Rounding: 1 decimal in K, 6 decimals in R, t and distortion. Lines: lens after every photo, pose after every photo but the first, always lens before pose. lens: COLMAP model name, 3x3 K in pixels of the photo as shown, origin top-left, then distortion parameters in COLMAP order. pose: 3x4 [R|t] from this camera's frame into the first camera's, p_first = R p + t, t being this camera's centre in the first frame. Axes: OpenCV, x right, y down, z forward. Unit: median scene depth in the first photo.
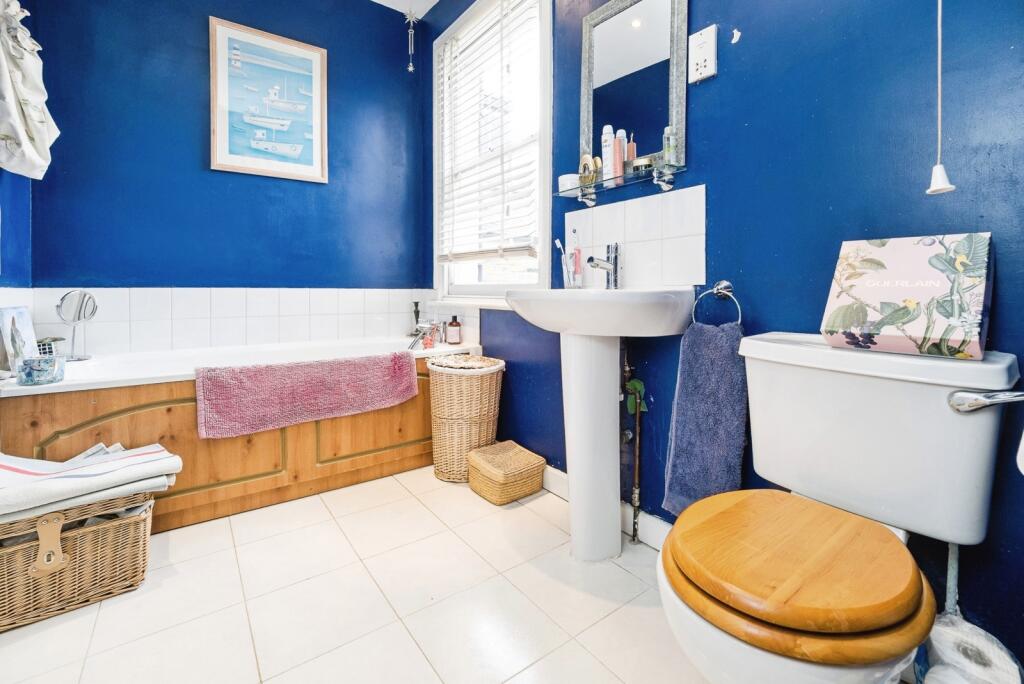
lens RADIAL K [[446.8, 0, 513.1], [0, 446.8, 289.9], [0, 0, 1]] dist [-0.001253, -0.000151]
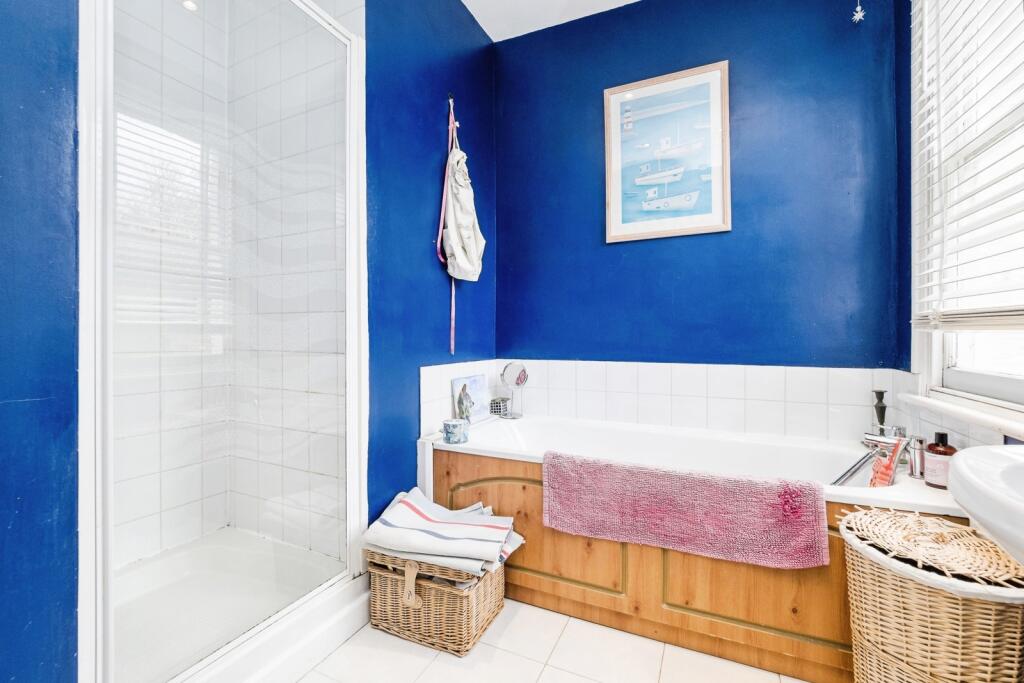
lens RADIAL K [[431.0, 0, 512.0], [0, 431.0, 341.5], [0, 0, 1]] dist [-0.000728, -0.008499]
pose [[0.483860, 0.007663, -0.875112, 0.078172], [-0.000373, 0.999963, 0.008550, -0.067574], [0.875145, -0.003811, 0.483845, 0.401074]]
